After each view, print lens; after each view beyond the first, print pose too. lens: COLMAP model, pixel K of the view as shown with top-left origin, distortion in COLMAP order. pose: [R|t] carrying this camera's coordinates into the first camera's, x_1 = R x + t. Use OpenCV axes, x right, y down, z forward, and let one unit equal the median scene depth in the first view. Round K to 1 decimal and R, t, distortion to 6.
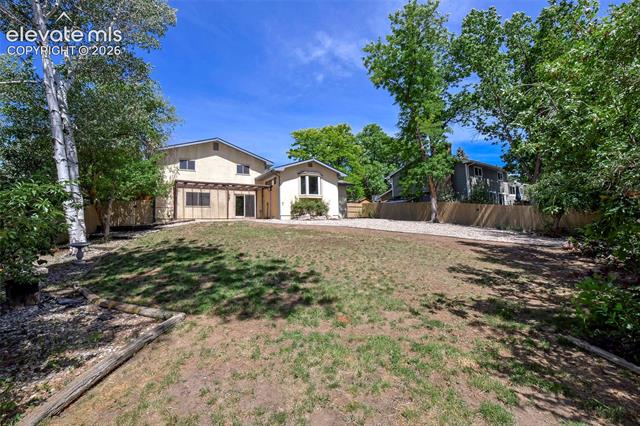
lens RADIAL K [[276.8, 0, 319.9], [0, 276.8, 211.5], [0, 0, 1]] dist [-0.000163, 0.000000]
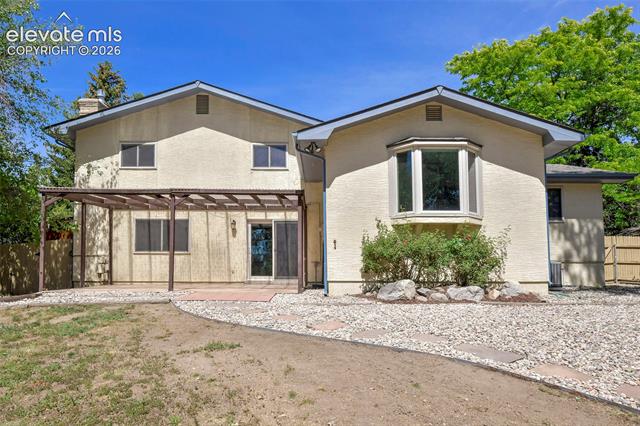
lens RADIAL K [[446.8, 0, 324.3], [0, 446.8, 254.4], [0, 0, 1]] dist [-0.006628, -0.002034]
pose [[0.851938, 0.003267, -0.523633, 0.120619], [0.002482, 0.999944, 0.010278, -0.021248], [0.523637, -0.010056, 0.851882, 0.536099]]
